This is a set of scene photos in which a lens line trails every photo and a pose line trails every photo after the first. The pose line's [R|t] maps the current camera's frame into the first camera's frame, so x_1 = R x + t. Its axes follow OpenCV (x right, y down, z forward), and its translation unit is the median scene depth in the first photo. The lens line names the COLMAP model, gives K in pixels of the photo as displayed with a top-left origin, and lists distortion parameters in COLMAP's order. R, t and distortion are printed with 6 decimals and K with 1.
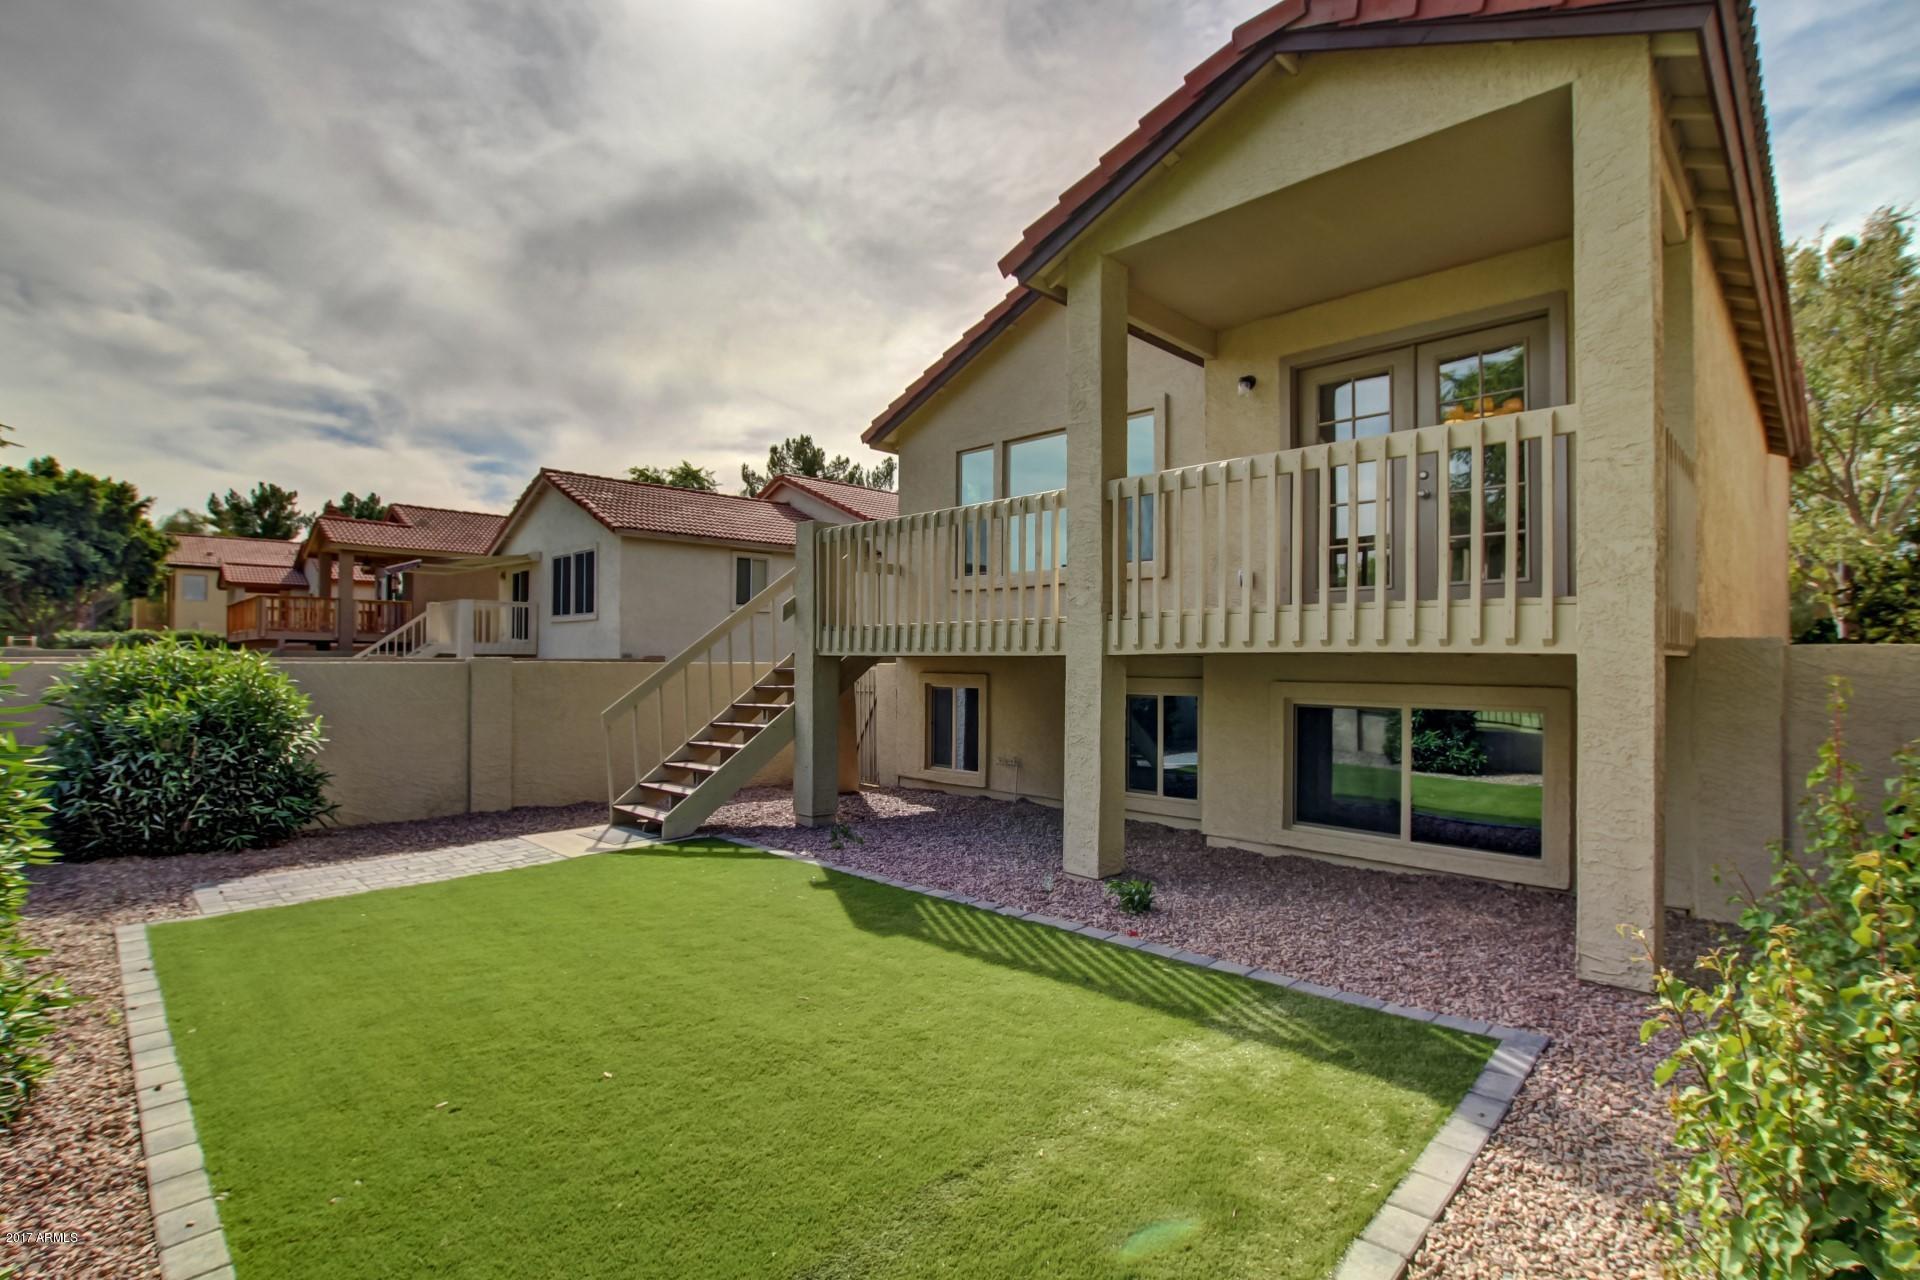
lens RADIAL K [[901.9, 0, 968.5], [0, 901.9, 638.9], [0, 0, 1]] dist [-0.030431, 0.000090]
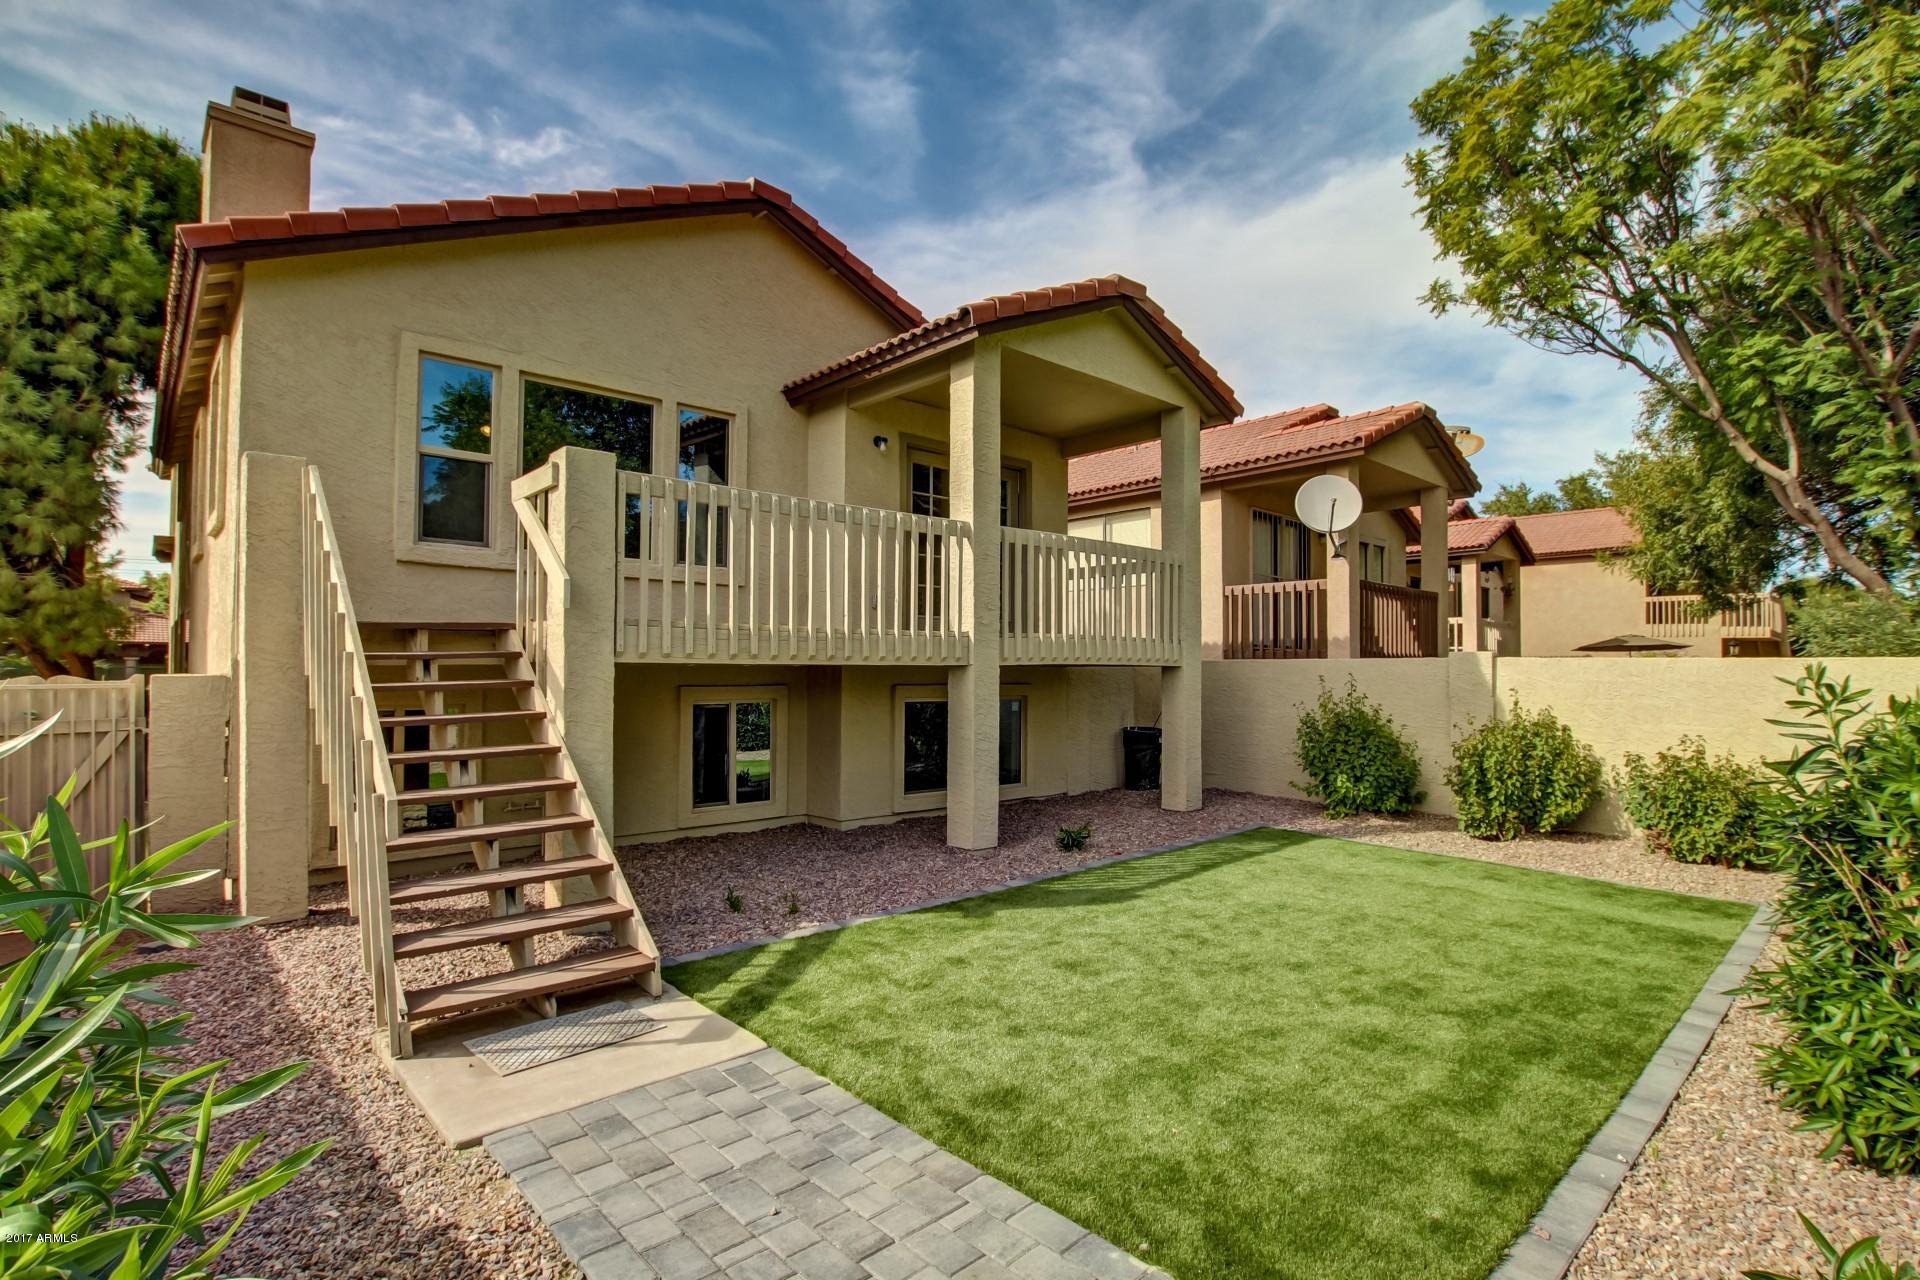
lens RADIAL K [[901.9, 0, 968.5], [0, 901.9, 638.9], [0, 0, 1]] dist [-0.030431, 0.000090]
pose [[0.045917, 0.030658, 0.998475, -0.843821], [-0.026813, 0.999207, -0.029448, 0.013479], [-0.998585, -0.025420, 0.046703, 0.747144]]
